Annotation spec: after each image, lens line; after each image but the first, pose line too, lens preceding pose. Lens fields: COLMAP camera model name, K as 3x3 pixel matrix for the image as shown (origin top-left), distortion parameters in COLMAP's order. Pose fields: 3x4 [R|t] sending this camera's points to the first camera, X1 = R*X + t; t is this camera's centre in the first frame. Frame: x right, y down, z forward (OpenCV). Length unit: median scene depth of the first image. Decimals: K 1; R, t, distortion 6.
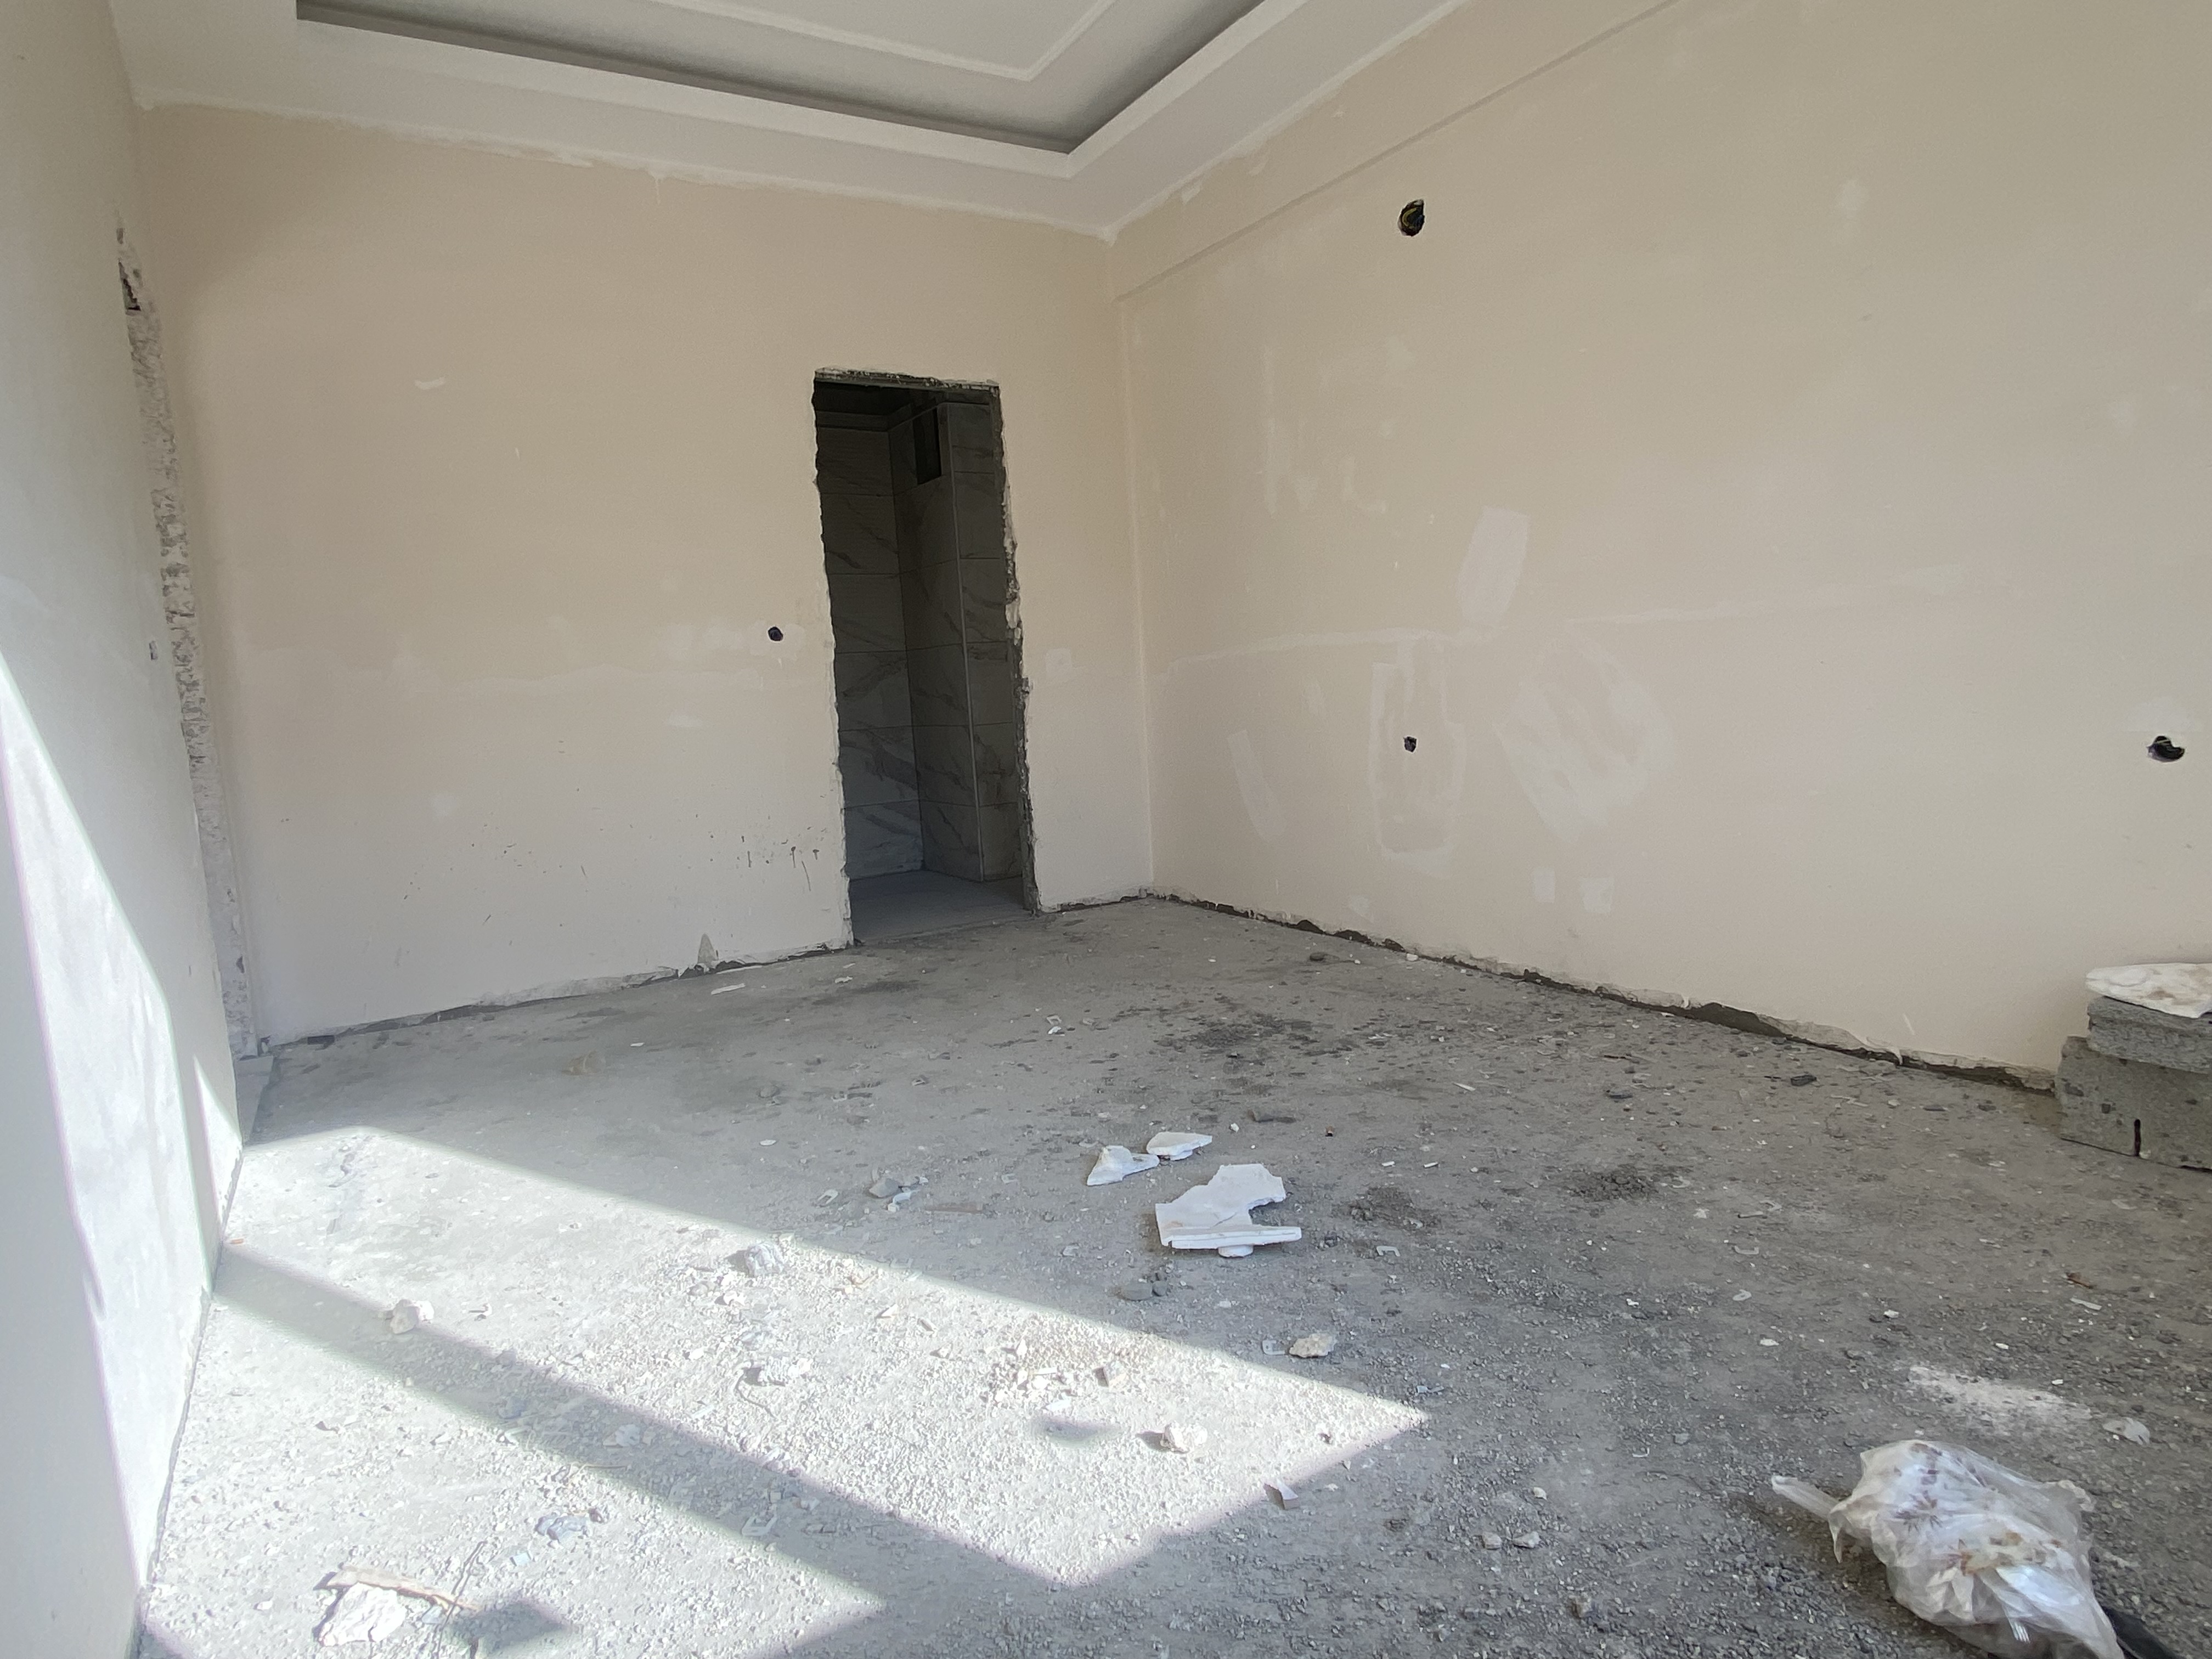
lens RADIAL K [[1212.9, 0, 1100.5], [0, 1212.9, 813.8], [0, 0, 1]] dist [0.088678, -0.102512]
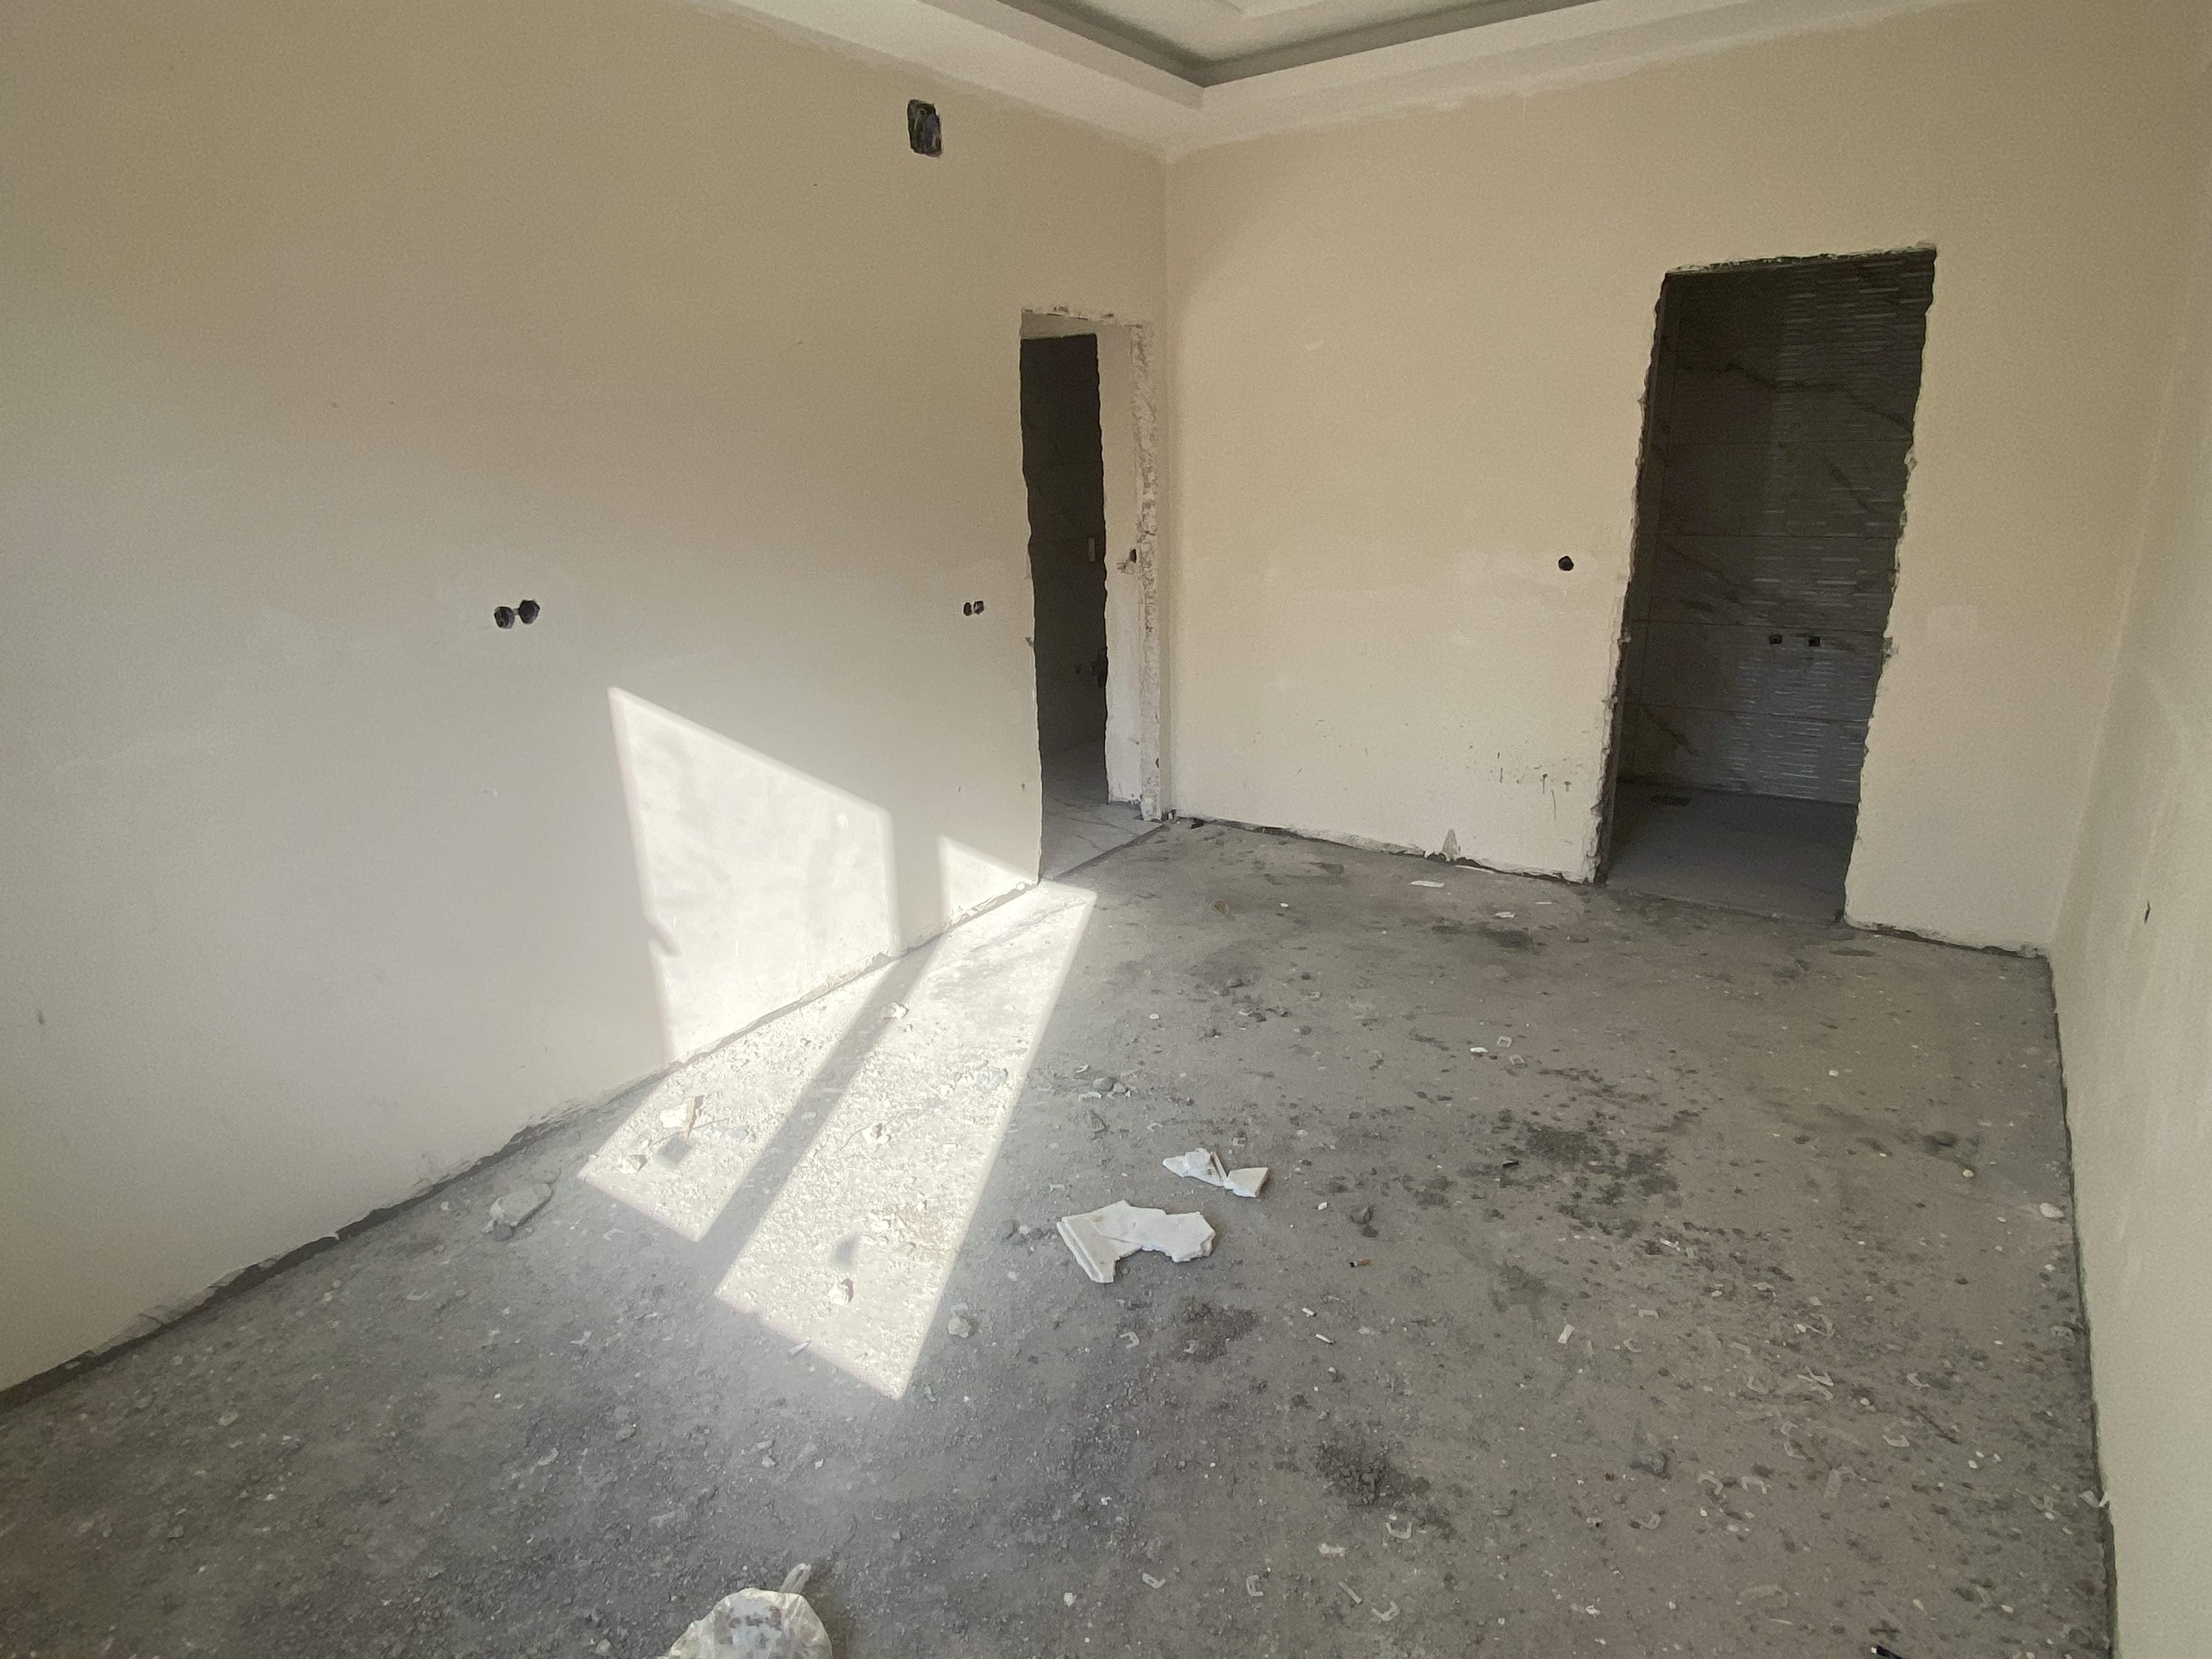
lens RADIAL K [[1205.5, 0, 1104.3], [0, 1205.5, 820.8], [0, 0, 1]] dist [0.096345, -0.122766]
pose [[0.413776, 0.313243, -0.854792, 0.629113], [-0.095911, 0.948715, 0.301234, -0.272595], [0.905312, -0.042659, 0.422599, 0.300442]]
